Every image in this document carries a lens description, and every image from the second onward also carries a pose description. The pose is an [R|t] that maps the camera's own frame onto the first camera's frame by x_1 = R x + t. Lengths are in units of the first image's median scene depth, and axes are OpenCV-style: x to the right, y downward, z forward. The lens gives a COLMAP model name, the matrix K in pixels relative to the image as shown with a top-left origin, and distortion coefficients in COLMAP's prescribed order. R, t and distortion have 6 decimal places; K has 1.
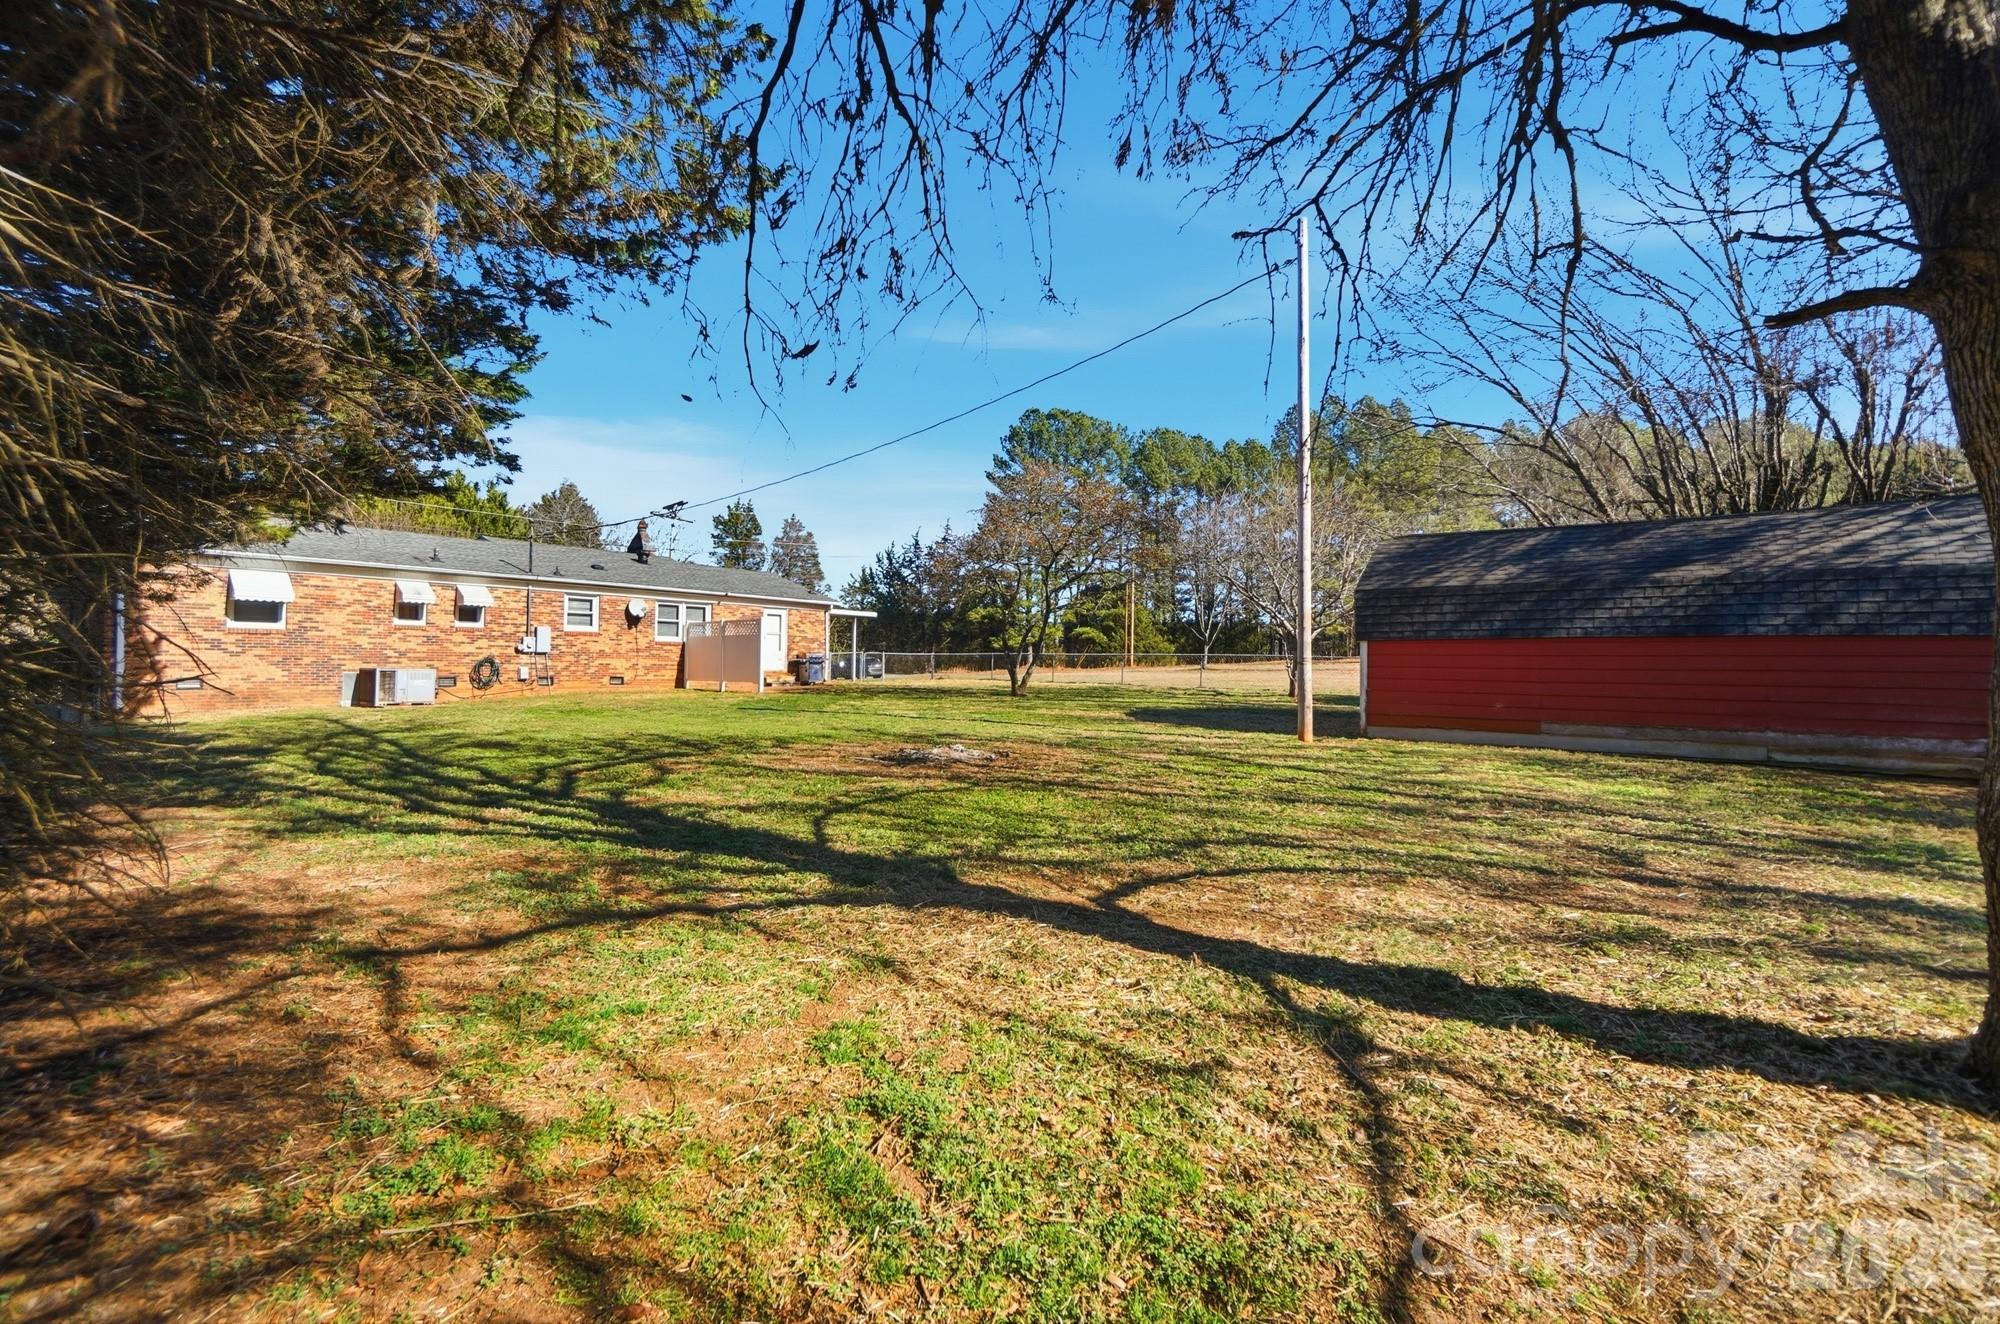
lens RADIAL K [[999.4, 0, 1000.5], [0, 999.4, 664.4], [0, 0, 1]] dist [-0.000178, -0.000012]
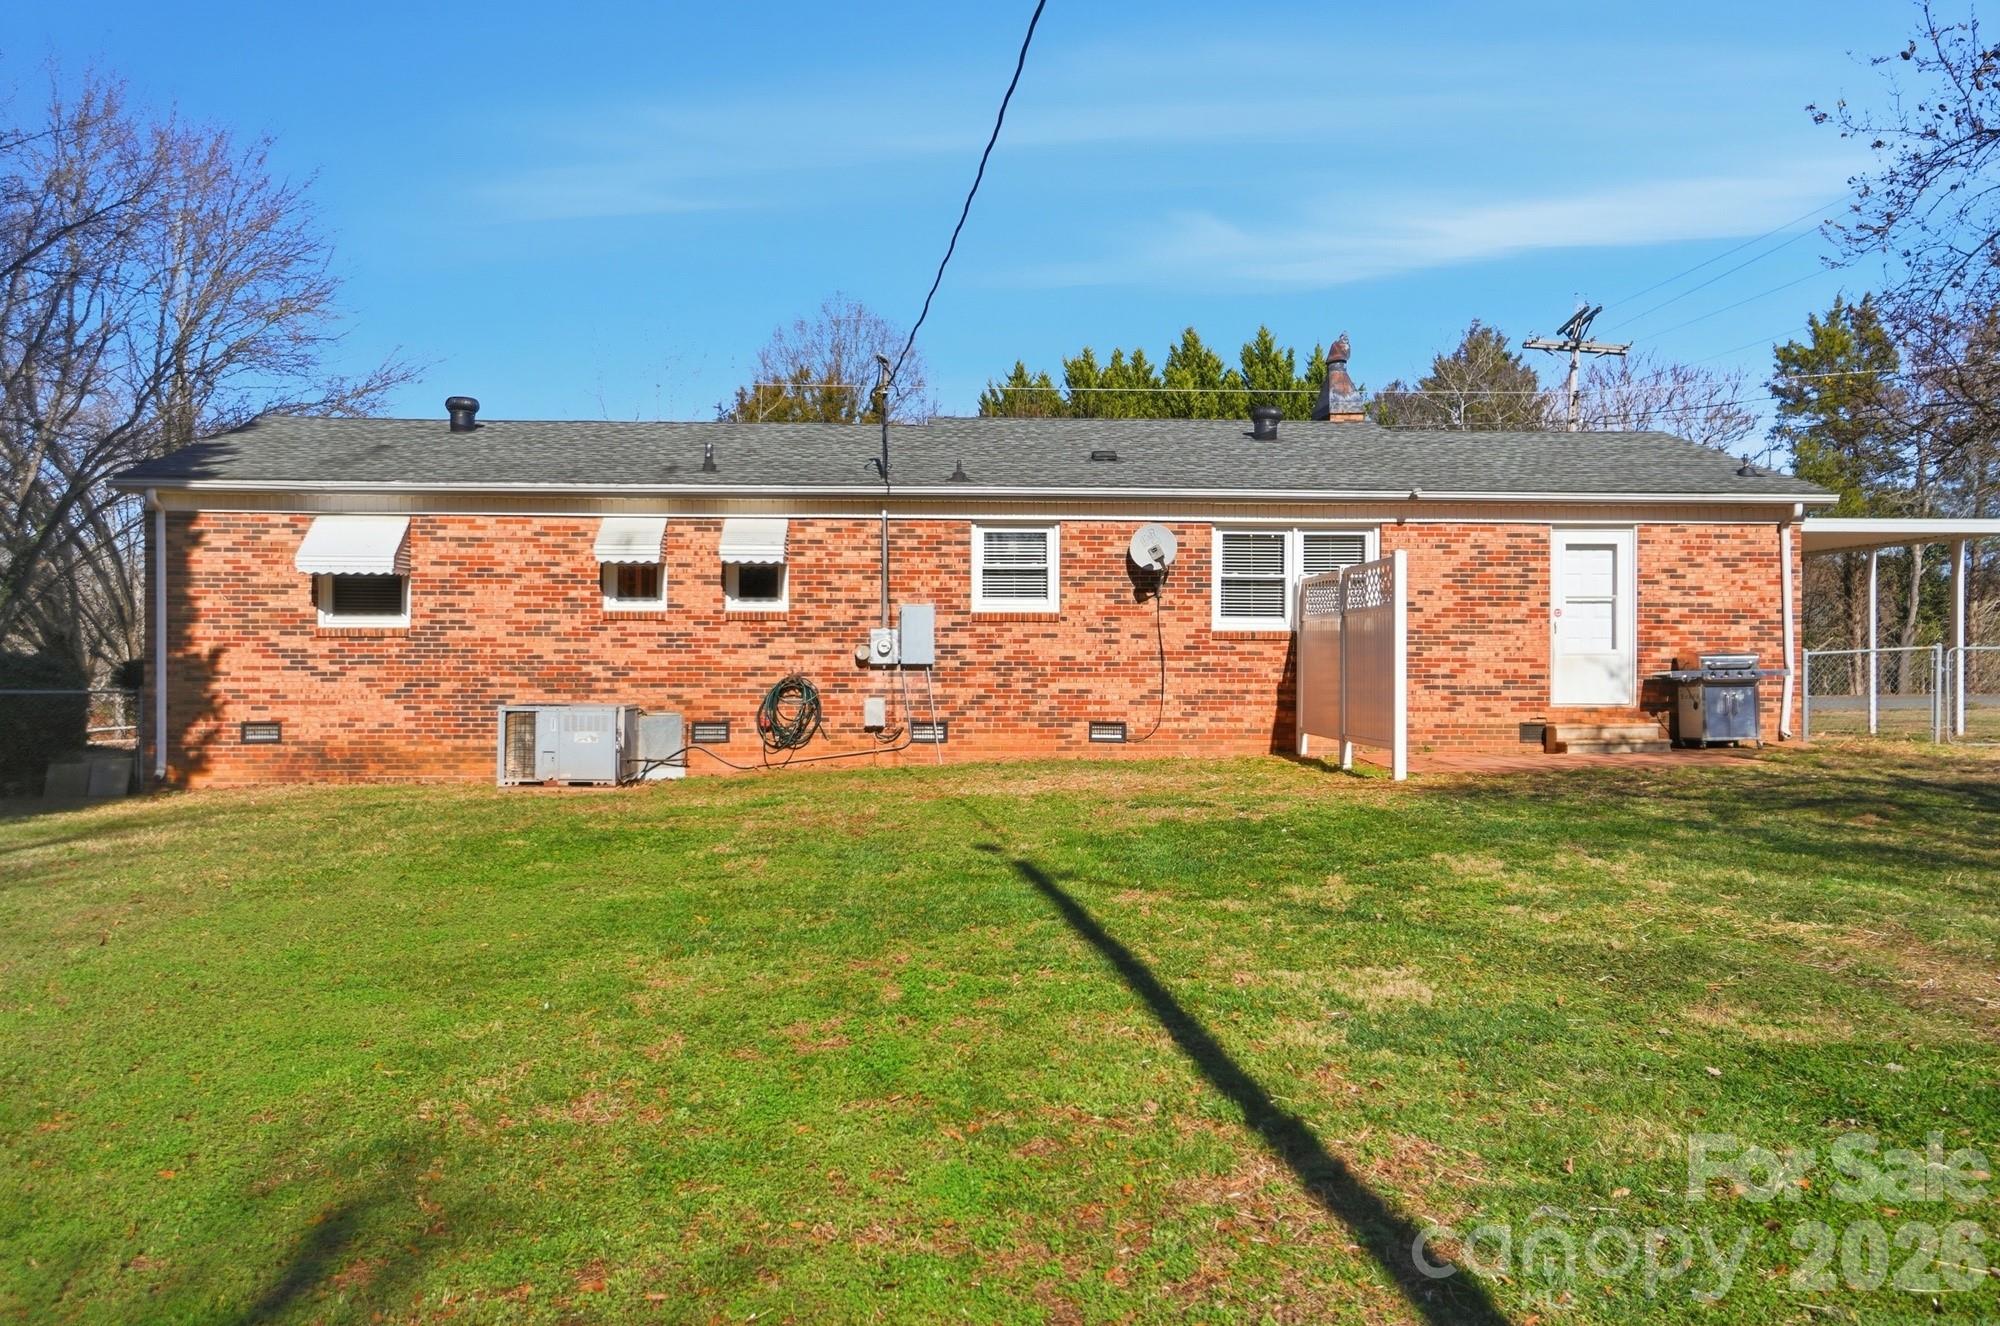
lens RADIAL K [[1515.4, 0, 998.9], [0, 1515.4, 665.9], [0, 0, 1]] dist [0.008625, 0.002722]
pose [[0.625985, -0.003031, -0.779829, 0.067608], [0.006197, 0.999980, 0.001088, -0.011772], [0.779811, -0.005514, 0.625991, 0.616817]]
